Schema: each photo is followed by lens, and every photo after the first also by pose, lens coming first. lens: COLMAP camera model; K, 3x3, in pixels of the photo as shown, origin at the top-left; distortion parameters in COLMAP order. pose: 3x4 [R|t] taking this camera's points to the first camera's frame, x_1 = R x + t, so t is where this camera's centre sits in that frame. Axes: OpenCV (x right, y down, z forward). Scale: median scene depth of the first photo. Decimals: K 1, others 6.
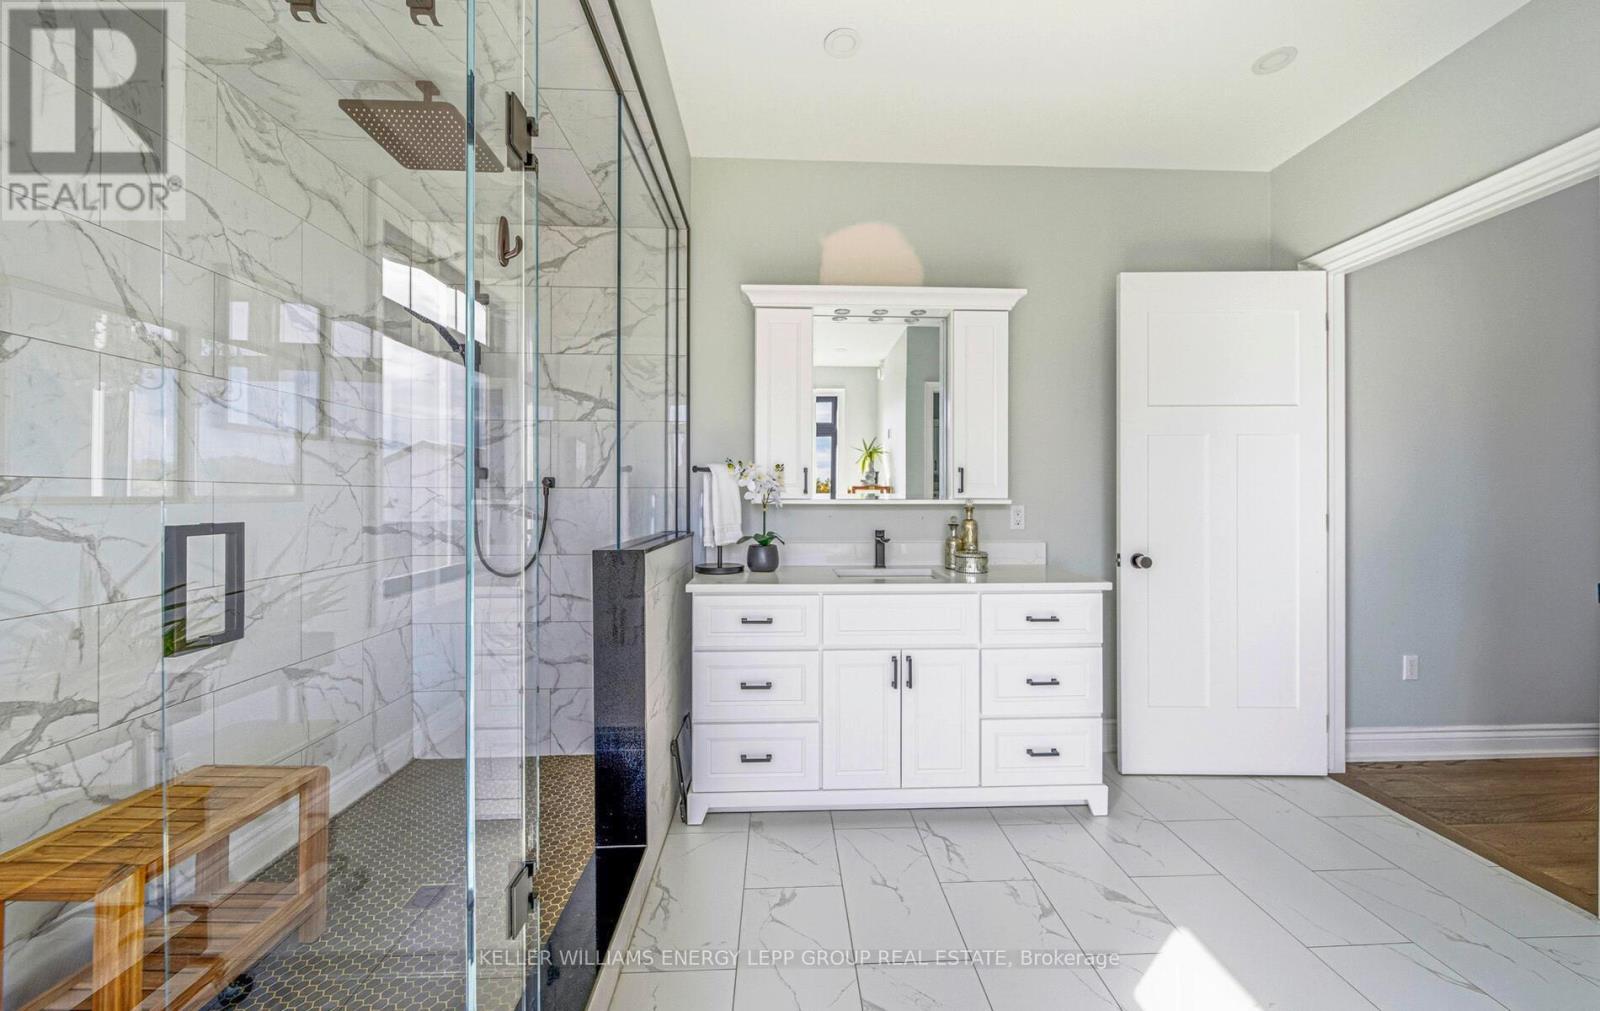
lens RADIAL K [[589.0, 0, 799.7], [0, 589.0, 498.5], [0, 0, 1]] dist [-0.002786, -0.000338]
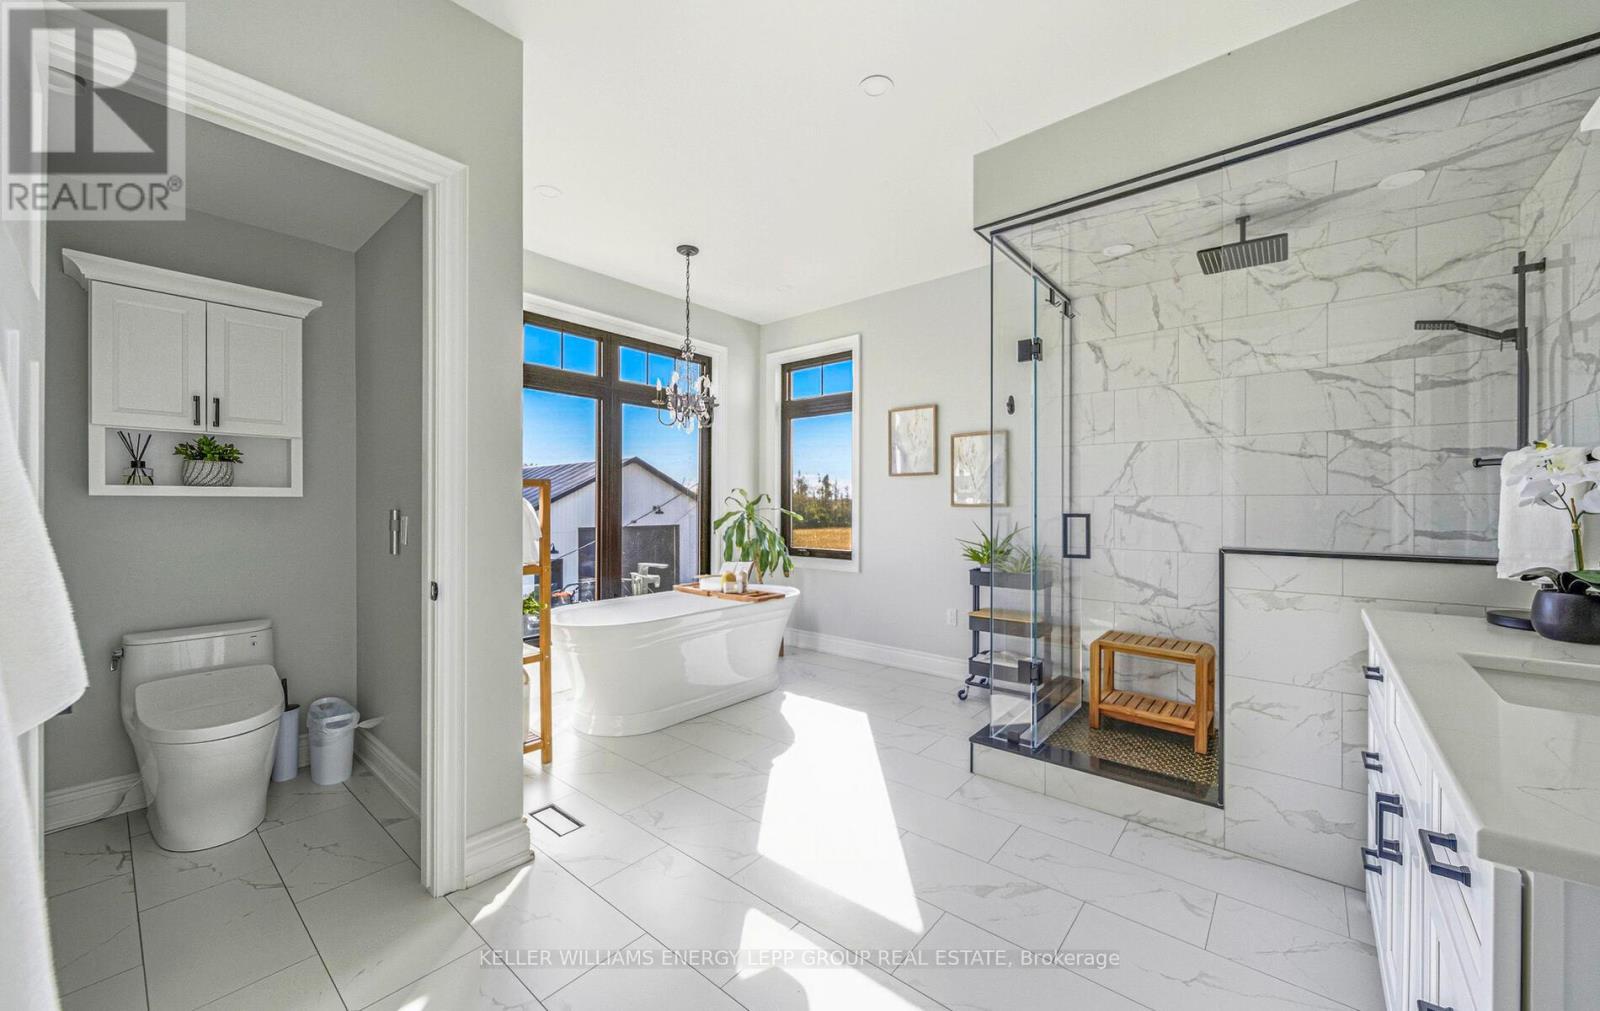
lens RADIAL K [[589.0, 0, 806.9], [0, 589.0, 504.3], [0, 0, 1]] dist [-0.002786, -0.000338]
pose [[-0.677472, -0.001827, -0.735546, 1.440244], [-0.004924, 0.999986, 0.002051, 0.001817], [0.735532, 0.005011, -0.677472, 1.493739]]
